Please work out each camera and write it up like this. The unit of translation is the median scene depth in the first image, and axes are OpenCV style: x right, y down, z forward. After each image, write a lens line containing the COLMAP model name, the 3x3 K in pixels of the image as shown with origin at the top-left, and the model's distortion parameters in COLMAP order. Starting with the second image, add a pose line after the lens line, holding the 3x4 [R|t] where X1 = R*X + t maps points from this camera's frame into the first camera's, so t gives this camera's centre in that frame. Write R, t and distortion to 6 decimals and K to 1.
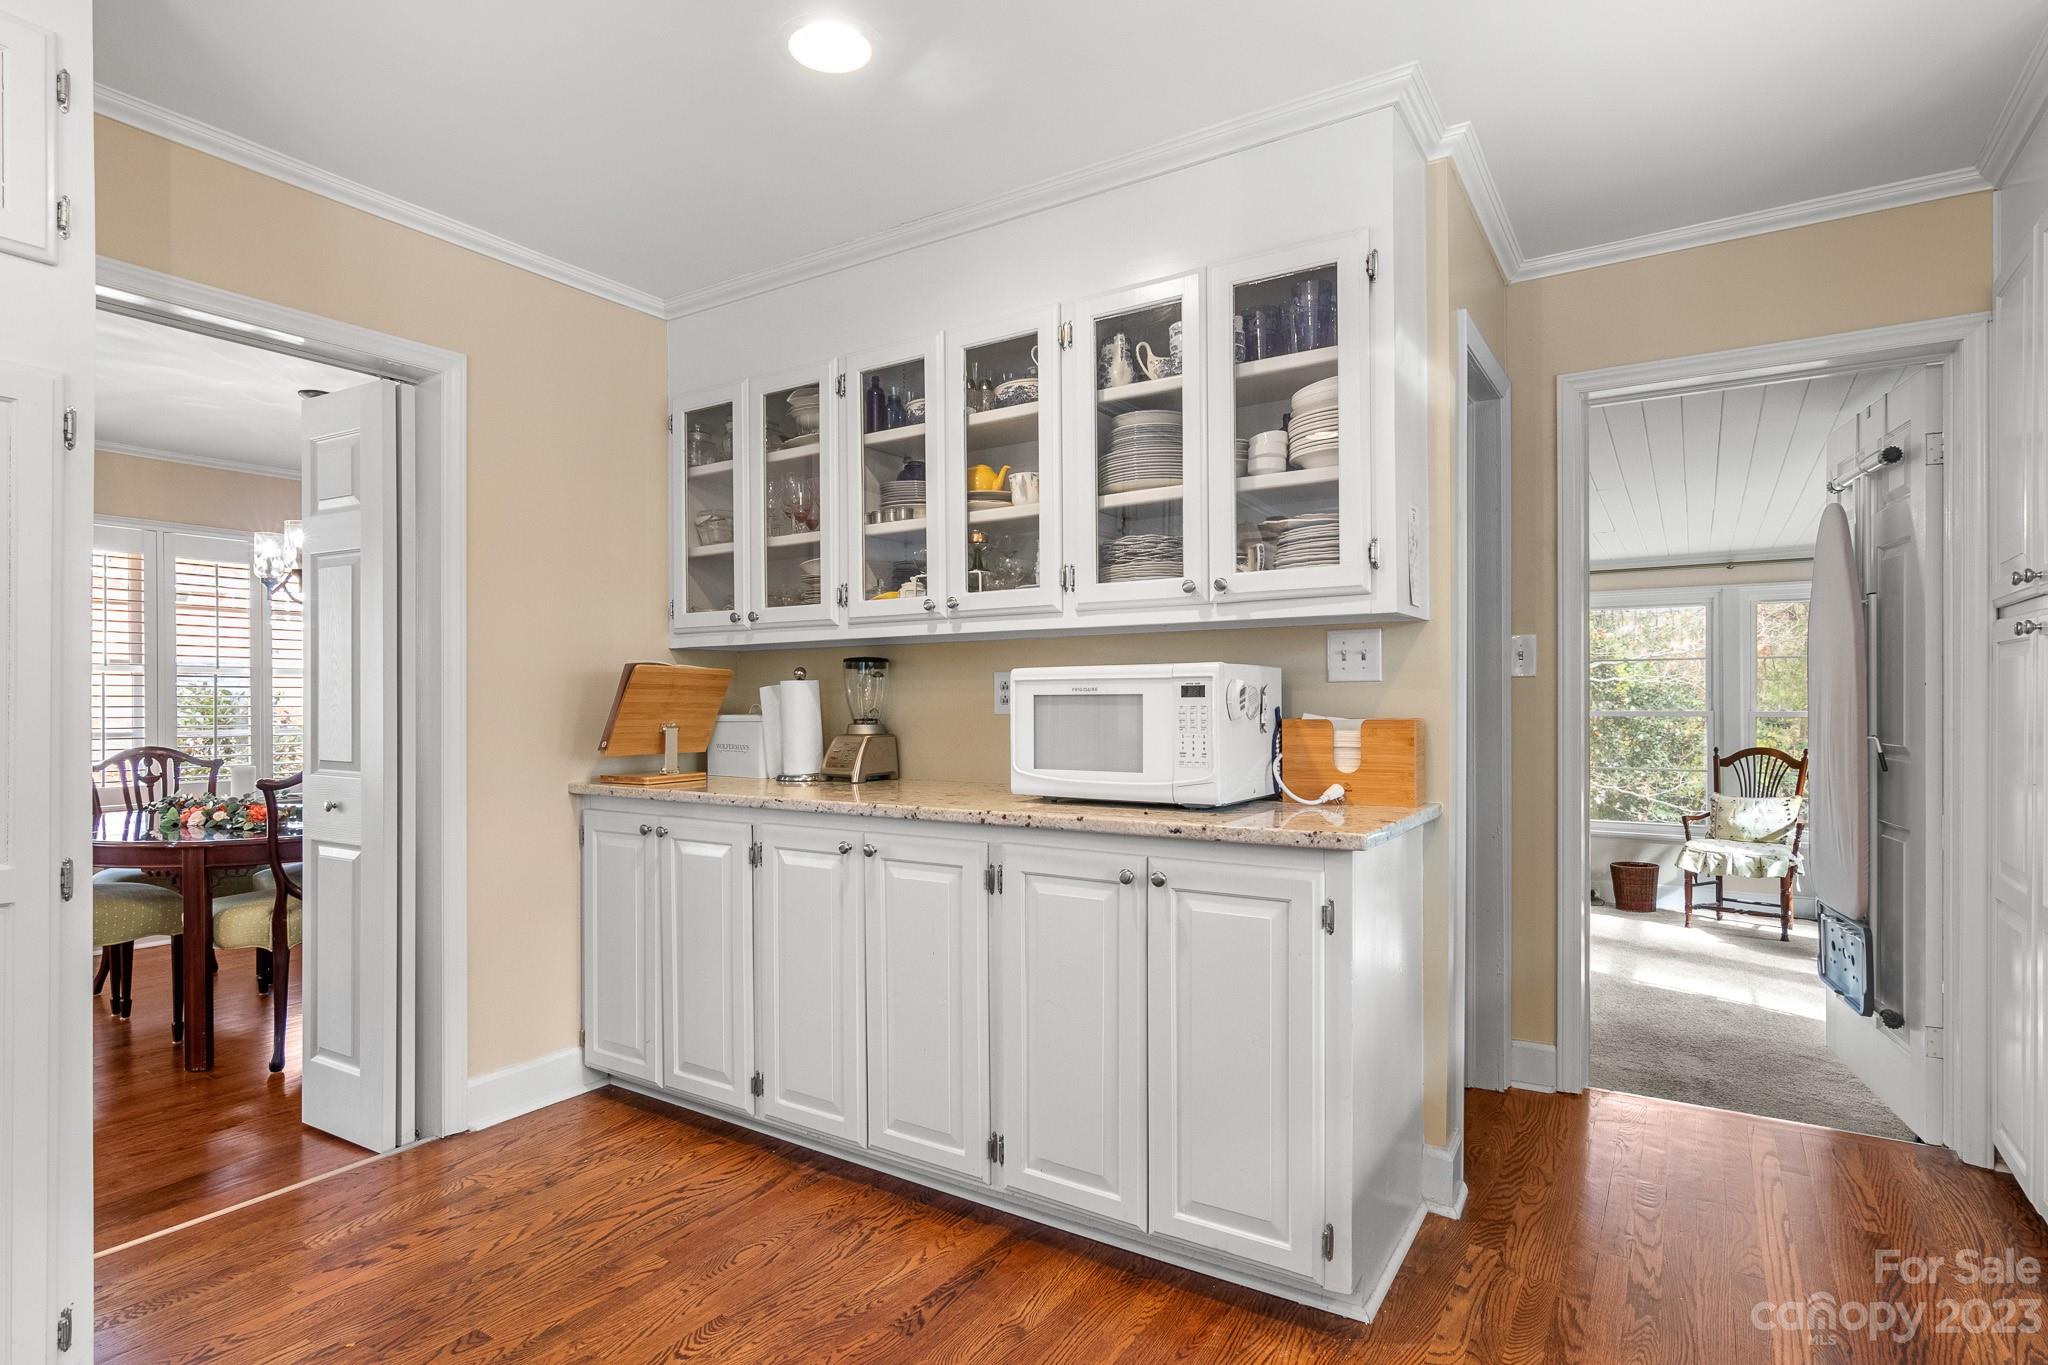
lens RADIAL K [[1042.5, 0, 1023.7], [0, 1042.5, 705.0], [0, 0, 1]] dist [-0.001748, -0.000196]
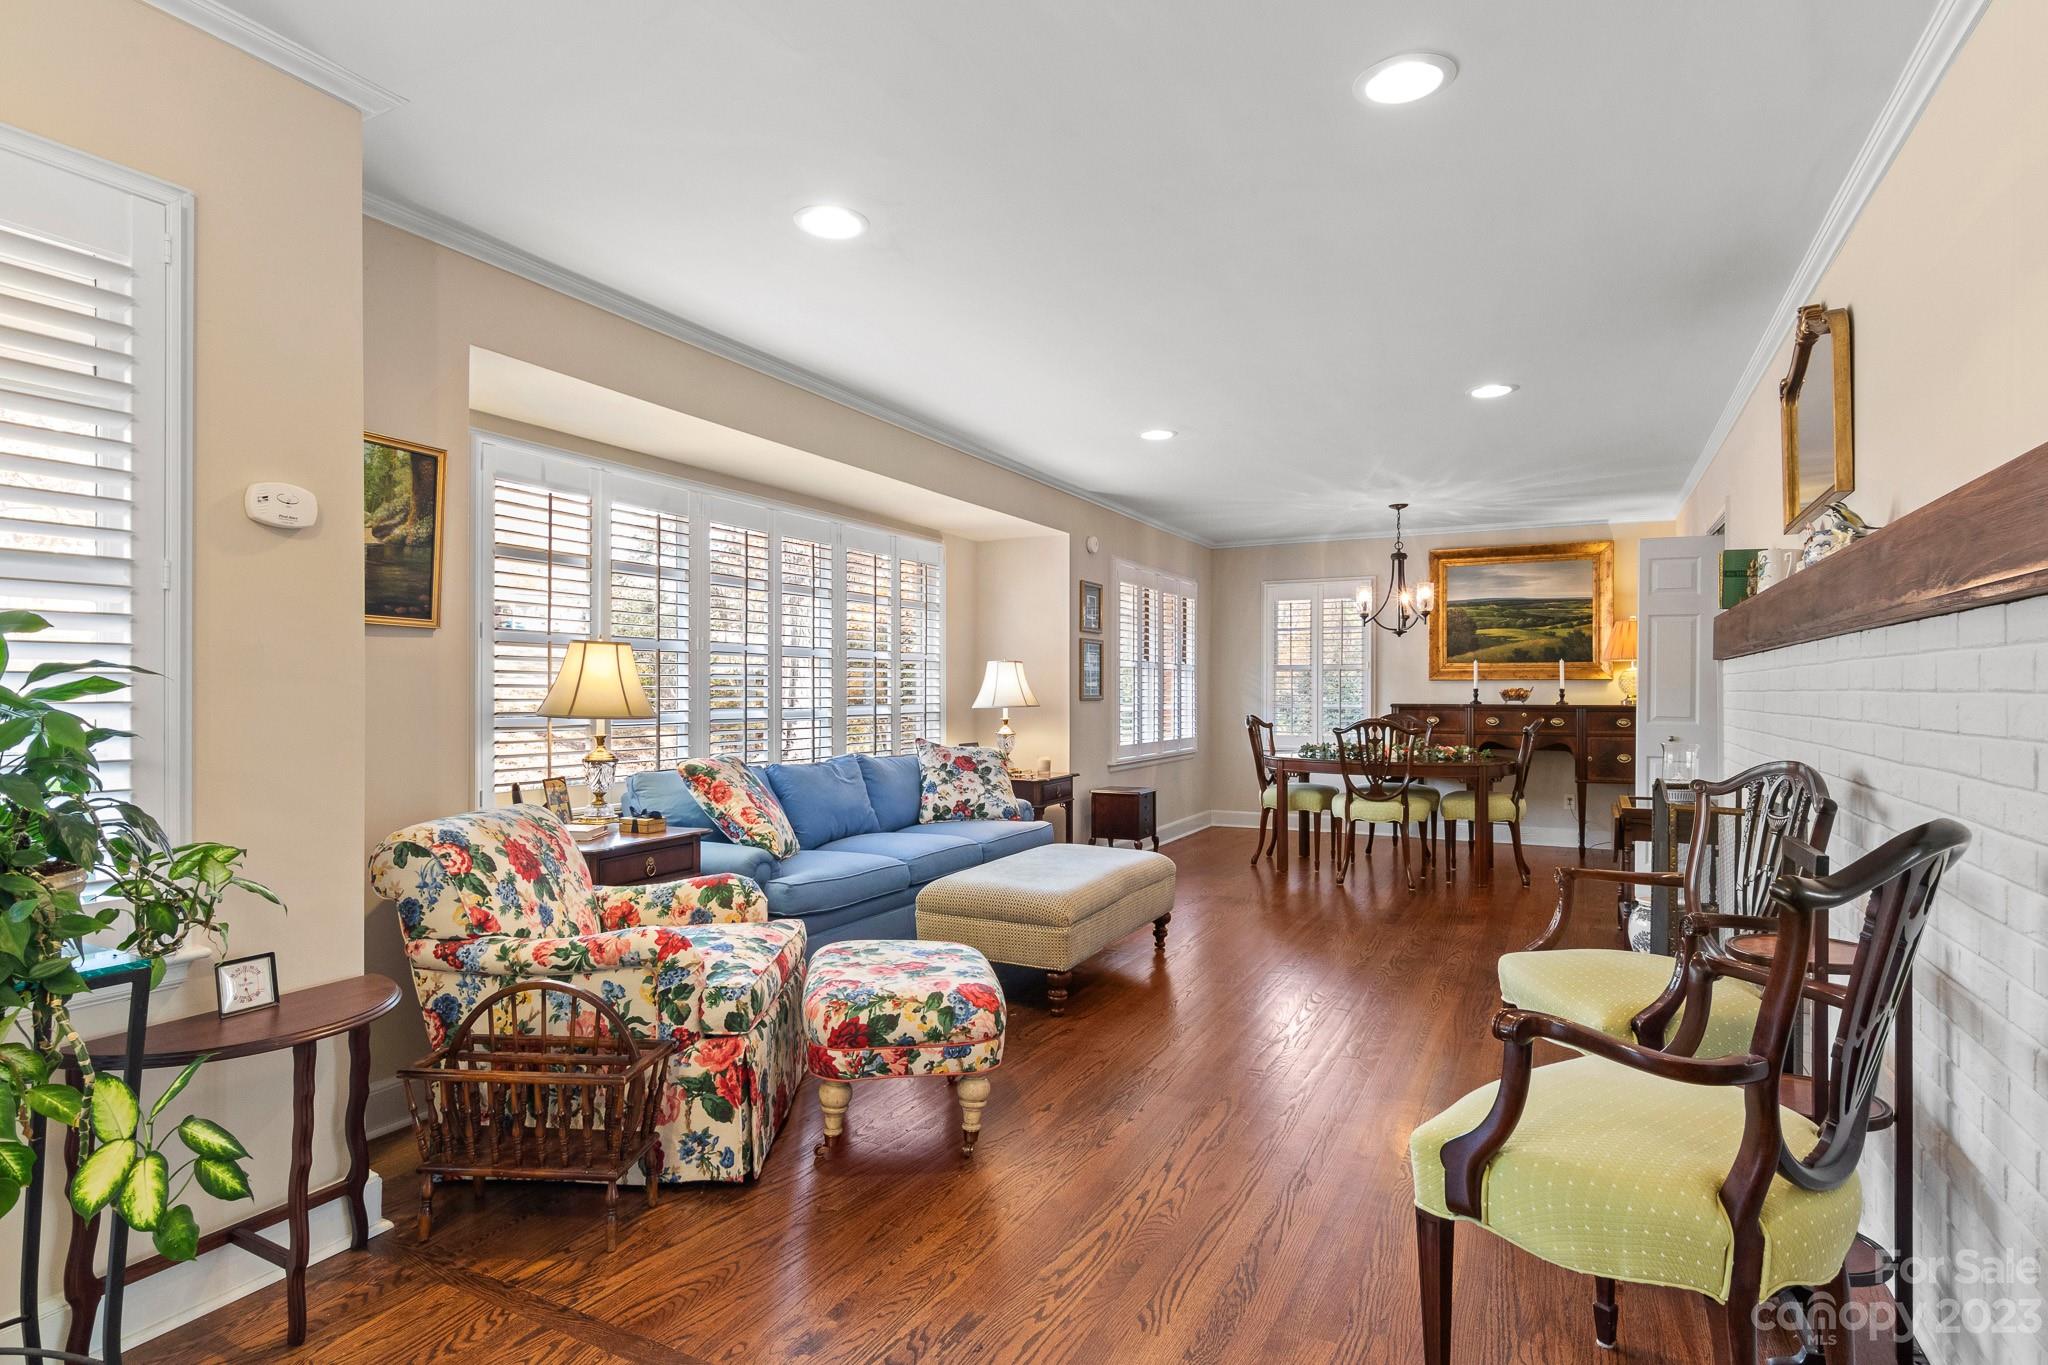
lens RADIAL K [[1040.8, 0, 1024.1], [0, 1040.8, 692.9], [0, 0, 1]] dist [-0.001552, -0.000200]
pose [[0.996256, 0.003635, 0.086375, -2.219527], [-0.003682, 0.999993, 0.000385, 0.011171], [-0.086373, -0.000701, 0.996263, -0.960877]]
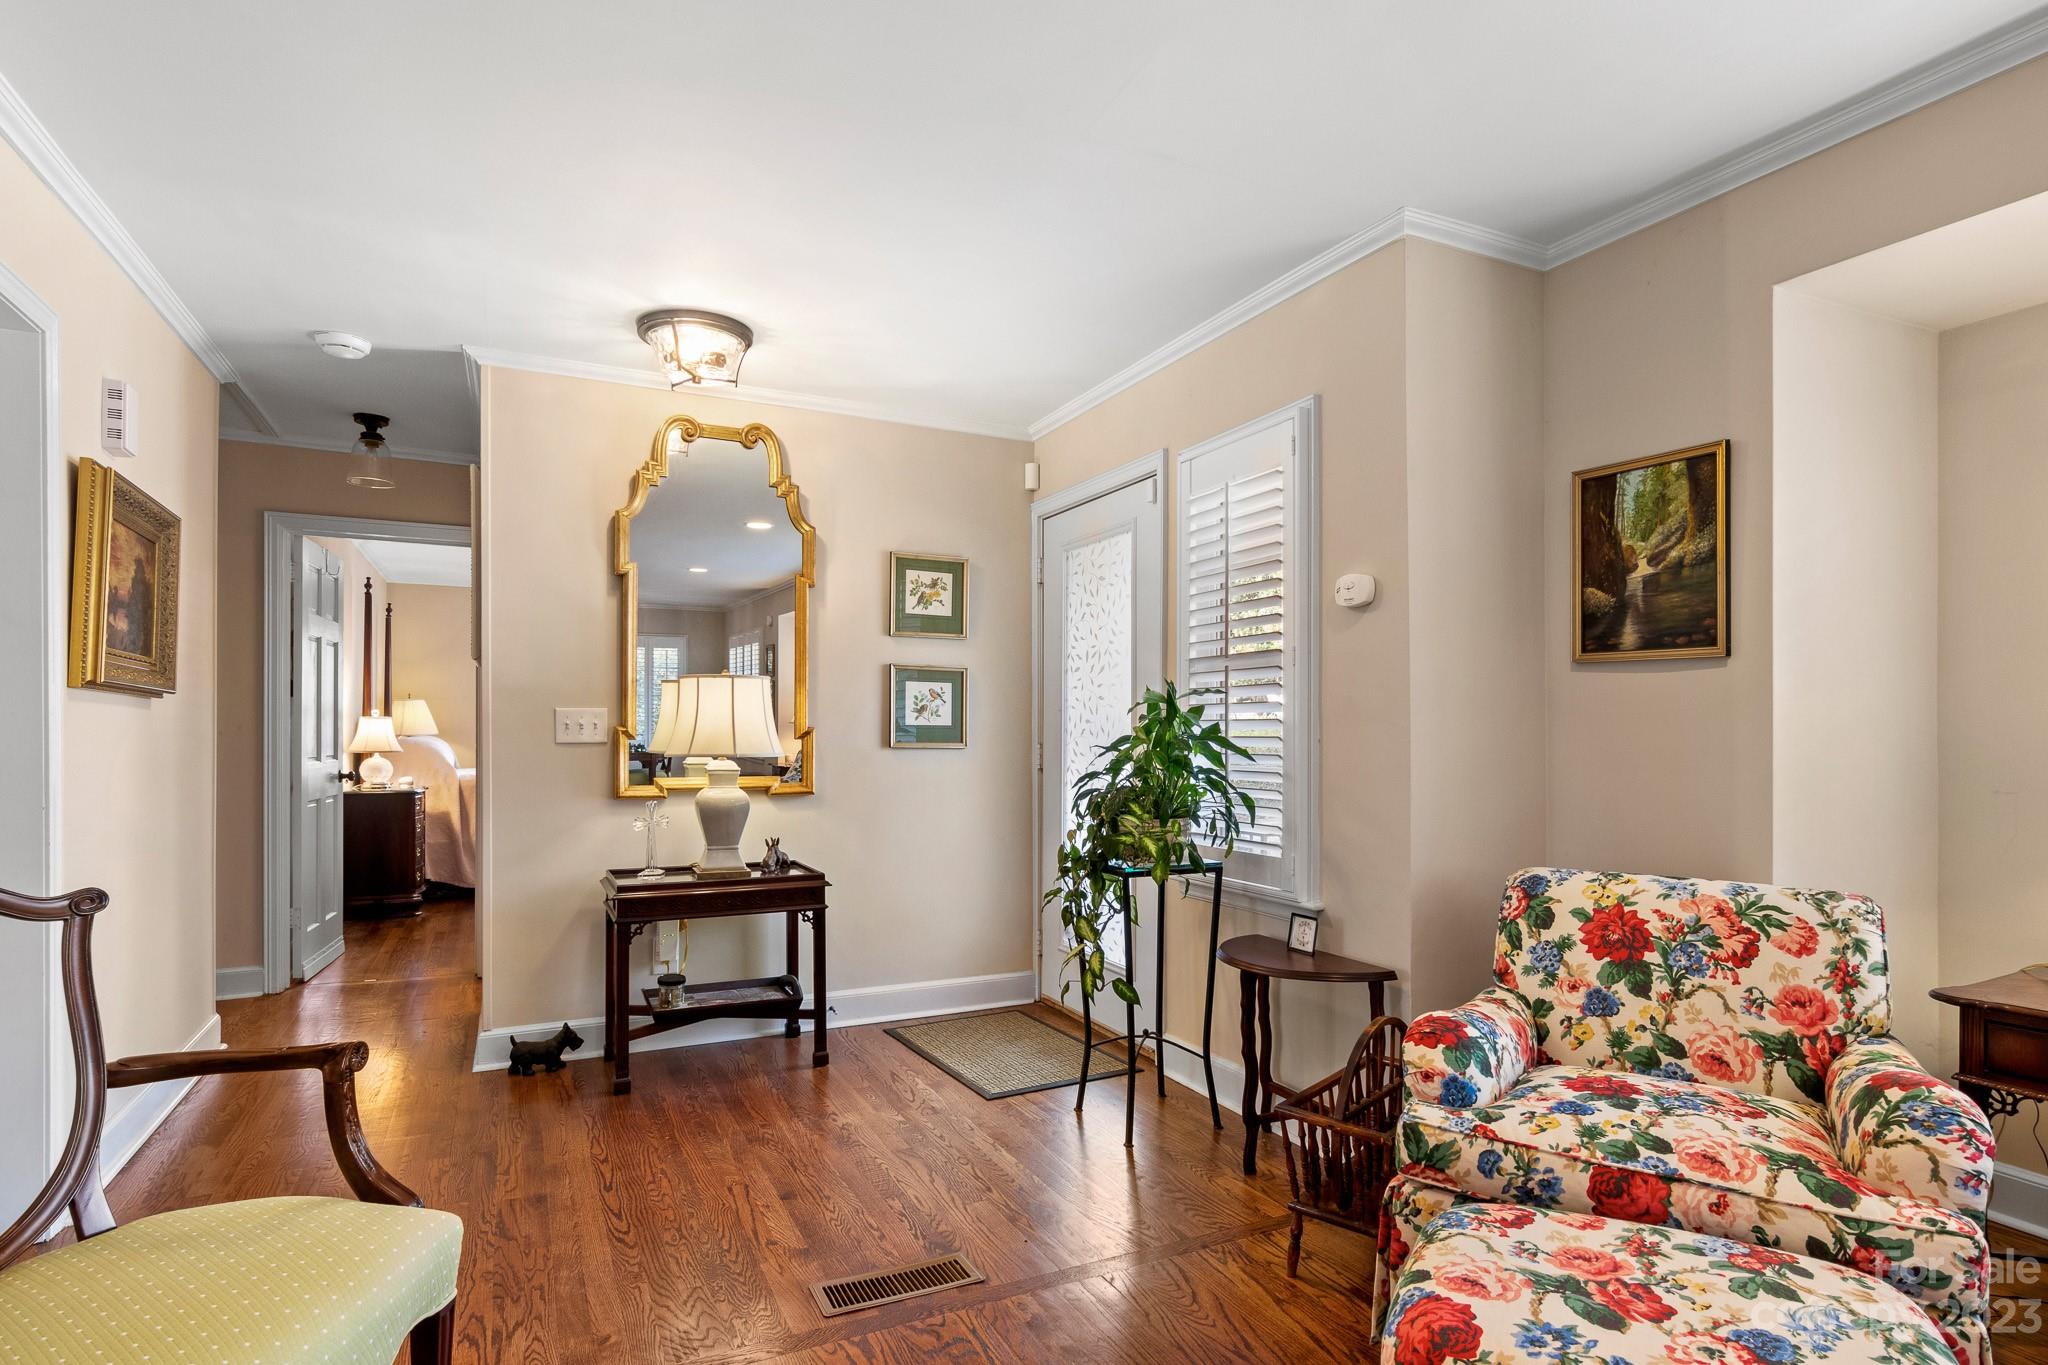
lens RADIAL K [[1067.7, 0, 1032.9], [0, 1067.7, 731.5], [0, 0, 1]] dist [-0.003765, -0.000185]
pose [[-0.515567, 0.001979, -0.856847, -1.638696], [-0.002491, 0.999990, 0.003808, 0.010041], [0.856846, 0.004097, -0.515556, 0.126427]]
